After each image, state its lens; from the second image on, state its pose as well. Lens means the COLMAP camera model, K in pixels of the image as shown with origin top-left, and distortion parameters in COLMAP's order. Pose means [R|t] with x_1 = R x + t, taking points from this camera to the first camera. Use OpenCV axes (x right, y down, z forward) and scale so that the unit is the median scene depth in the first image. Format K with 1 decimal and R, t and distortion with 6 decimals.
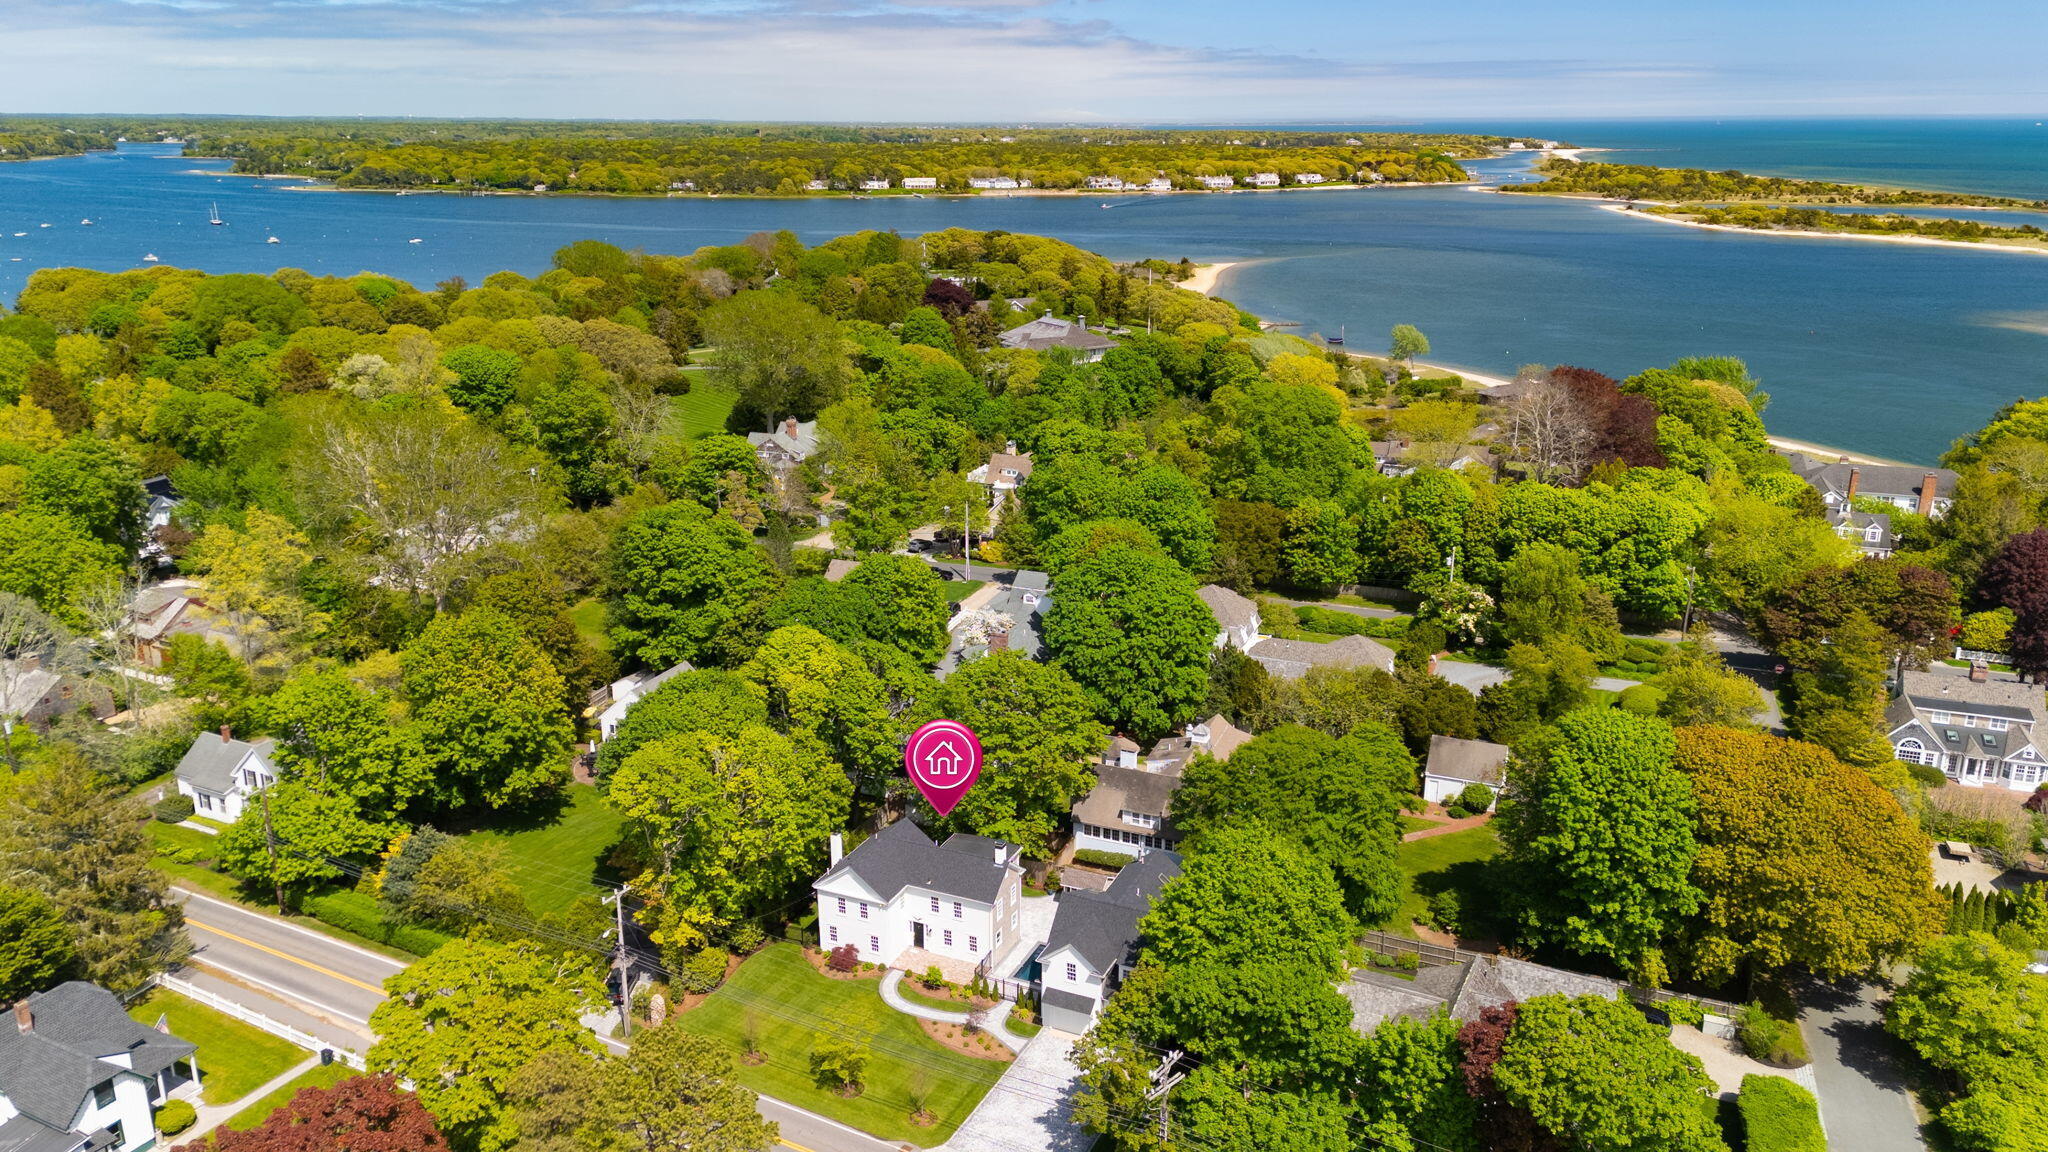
lens RADIAL K [[1503.5, 0, 1024.0], [0, 1503.5, 576.0], [0, 0, 1]] dist [0.082137, -0.082355]
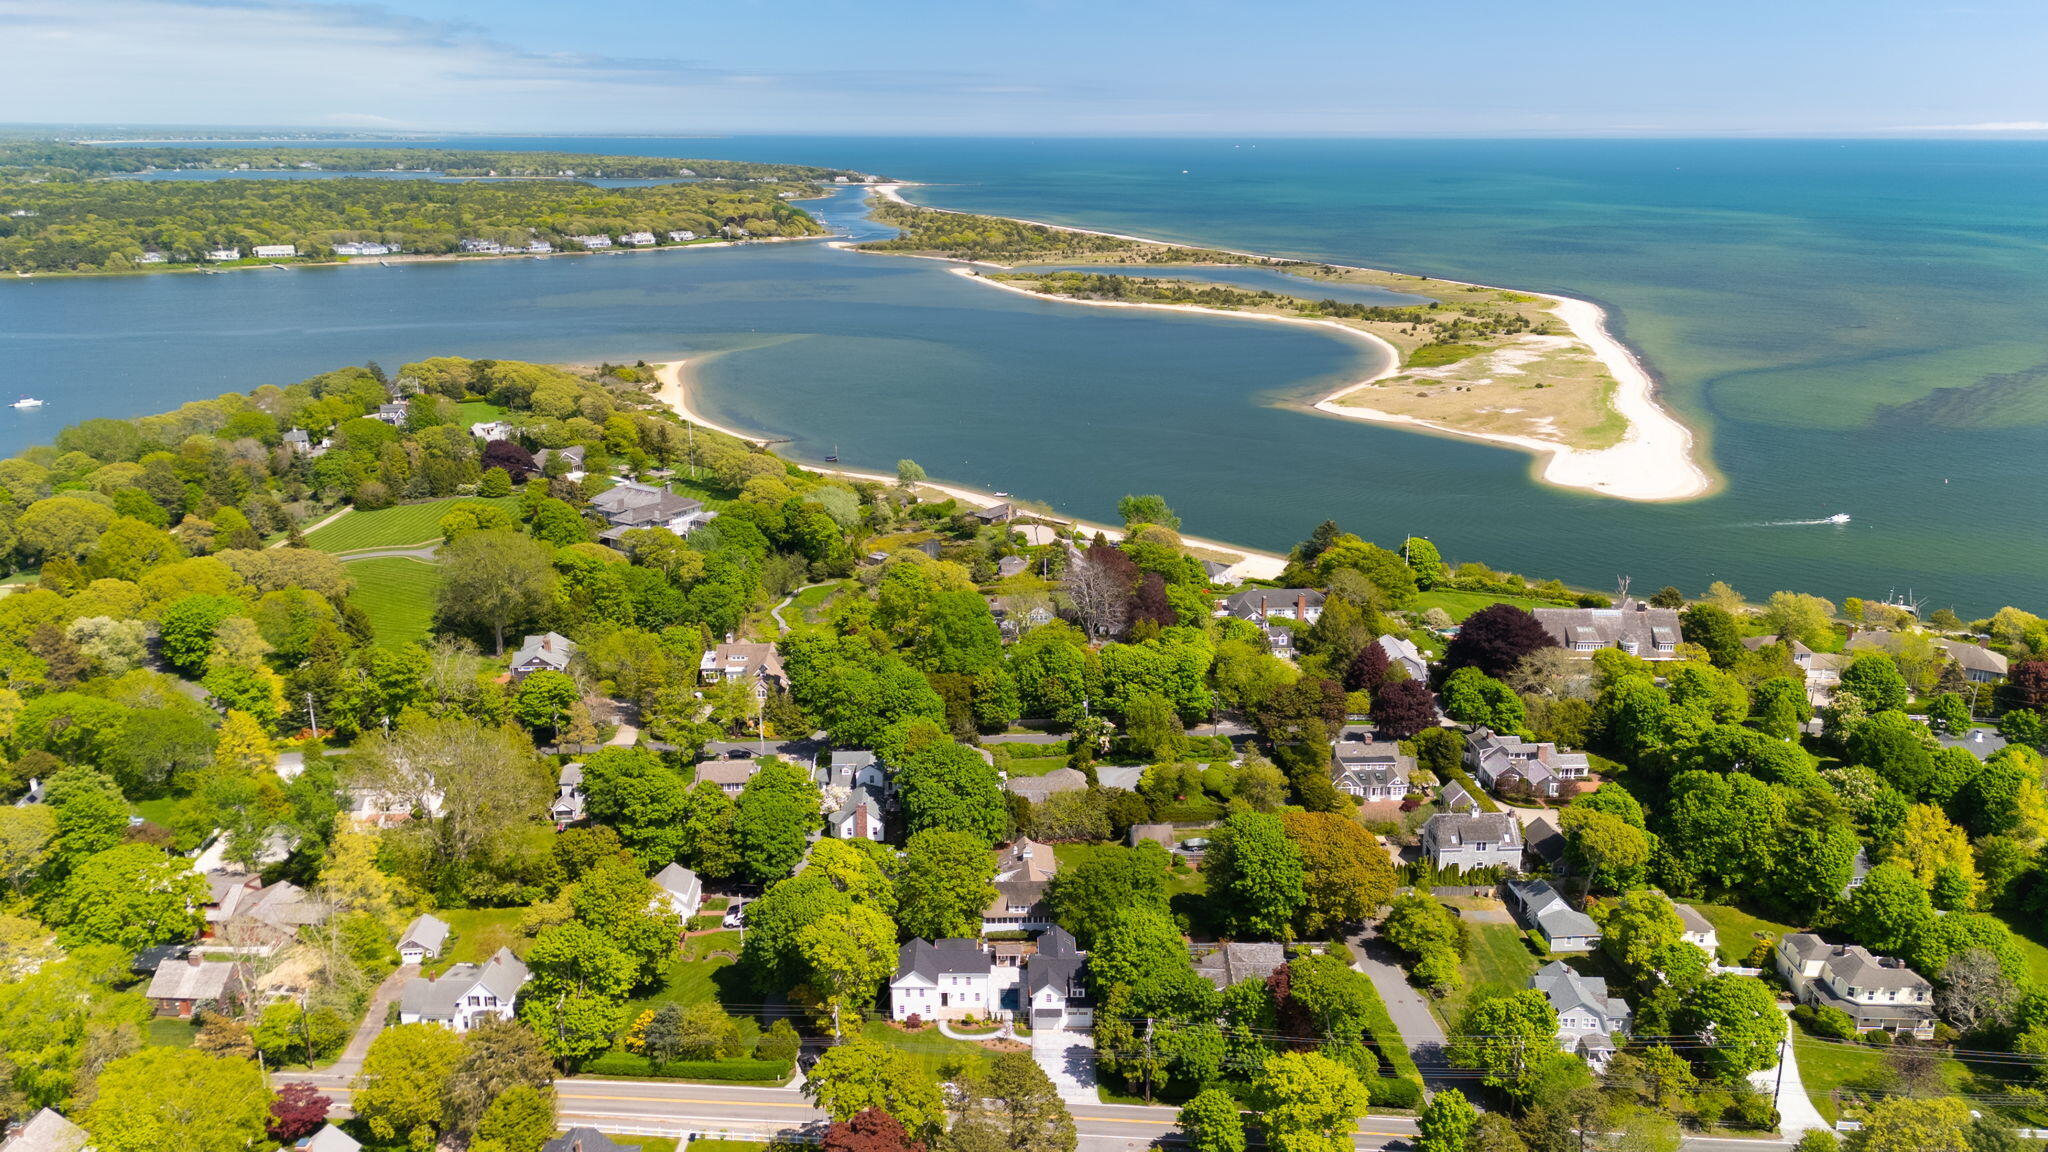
lens RADIAL K [[1503.5, 0, 1024.0], [0, 1503.5, 576.0], [0, 0, 1]] dist [0.082137, -0.082355]
pose [[0.907303, -0.114934, 0.404464, -0.453278], [0.116012, 0.993006, 0.021935, -0.205861], [-0.404156, 0.027021, 0.914291, -0.499898]]
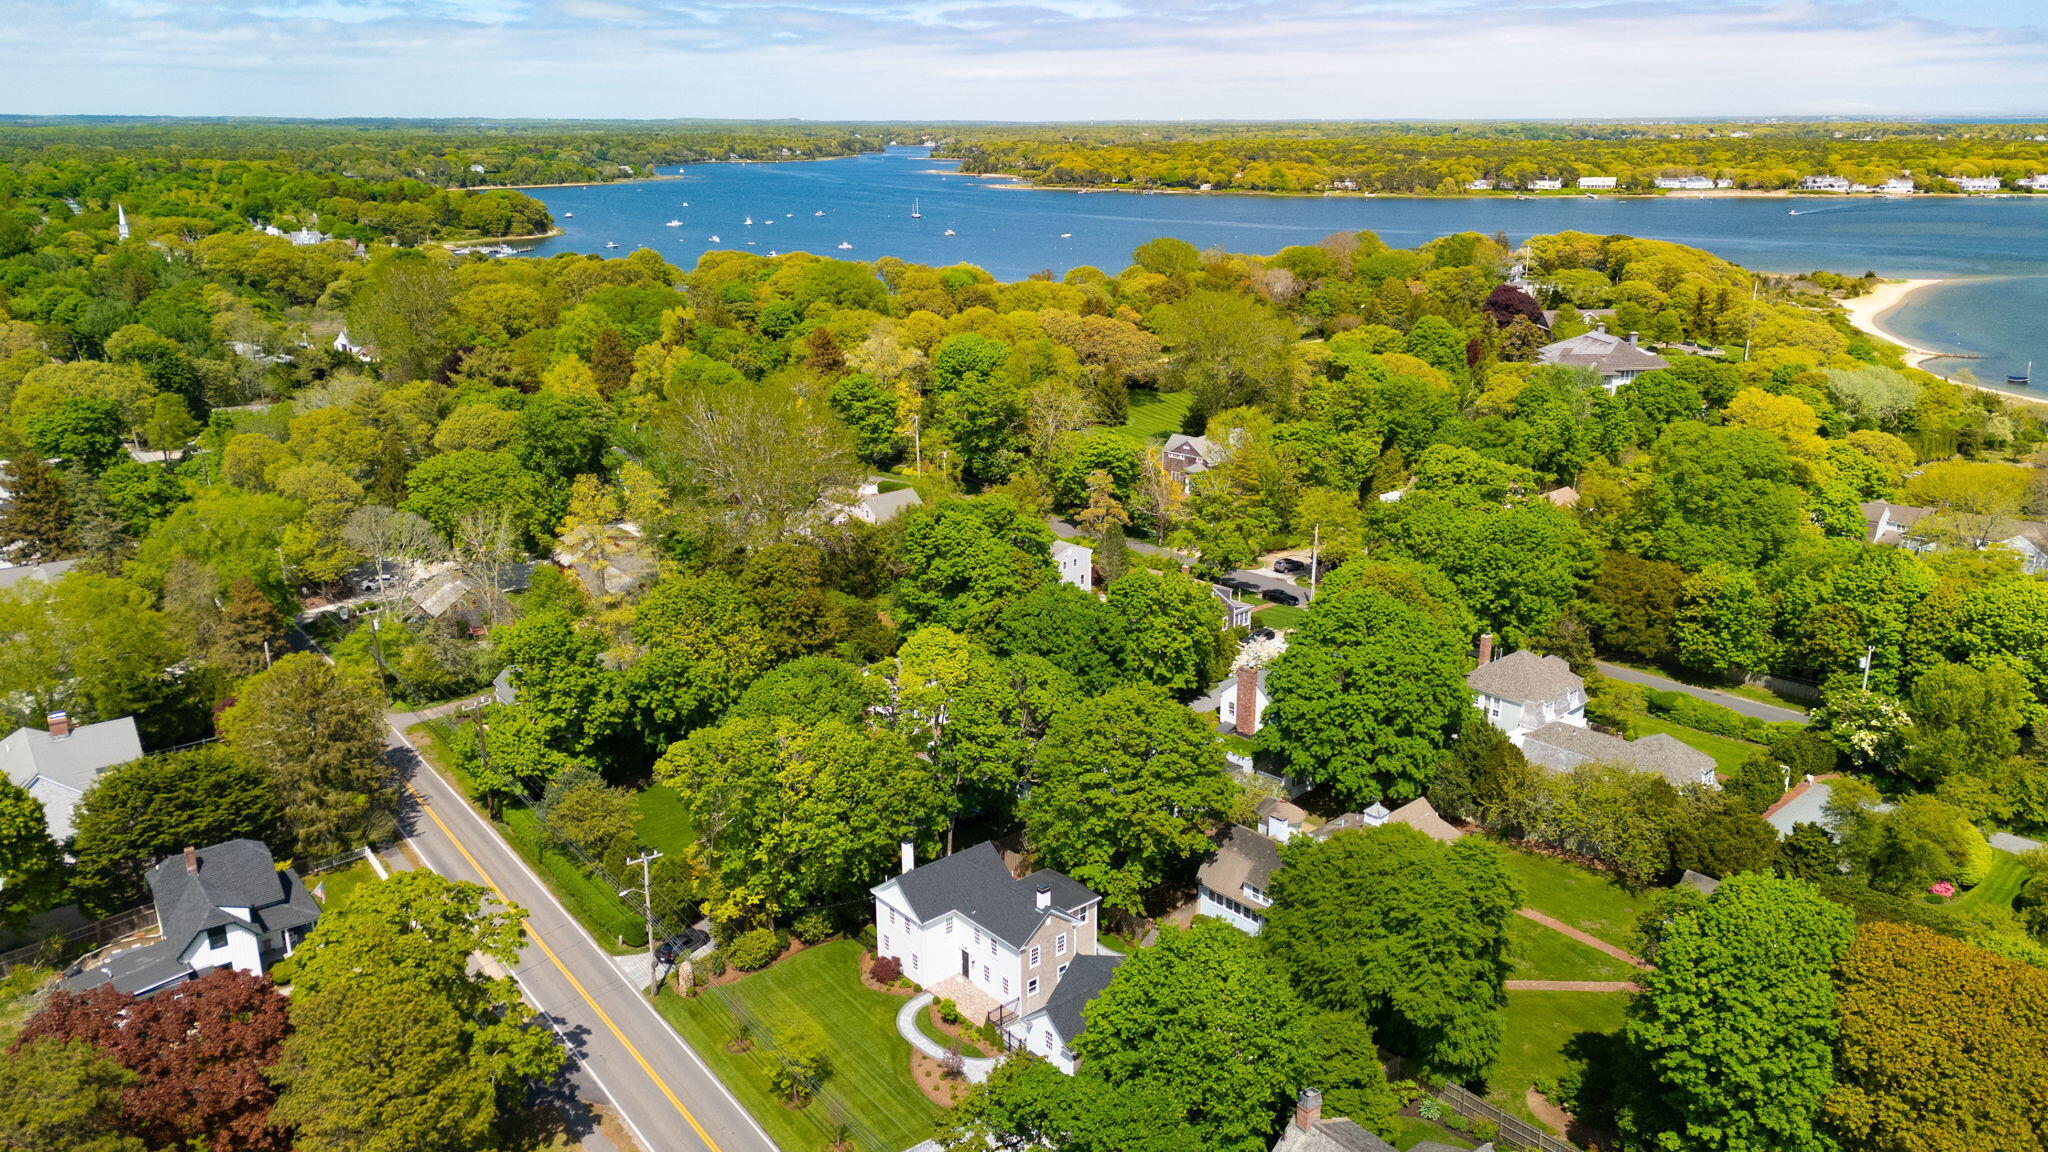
lens RADIAL K [[1503.5, 0, 1024.0], [0, 1503.5, 576.0], [0, 0, 1]] dist [0.082137, -0.082355]
pose [[0.903542, 0.120683, -0.411155, 0.223607], [-0.120550, 0.992357, 0.026361, -0.024876], [0.411194, 0.025746, 0.911184, 0.092488]]
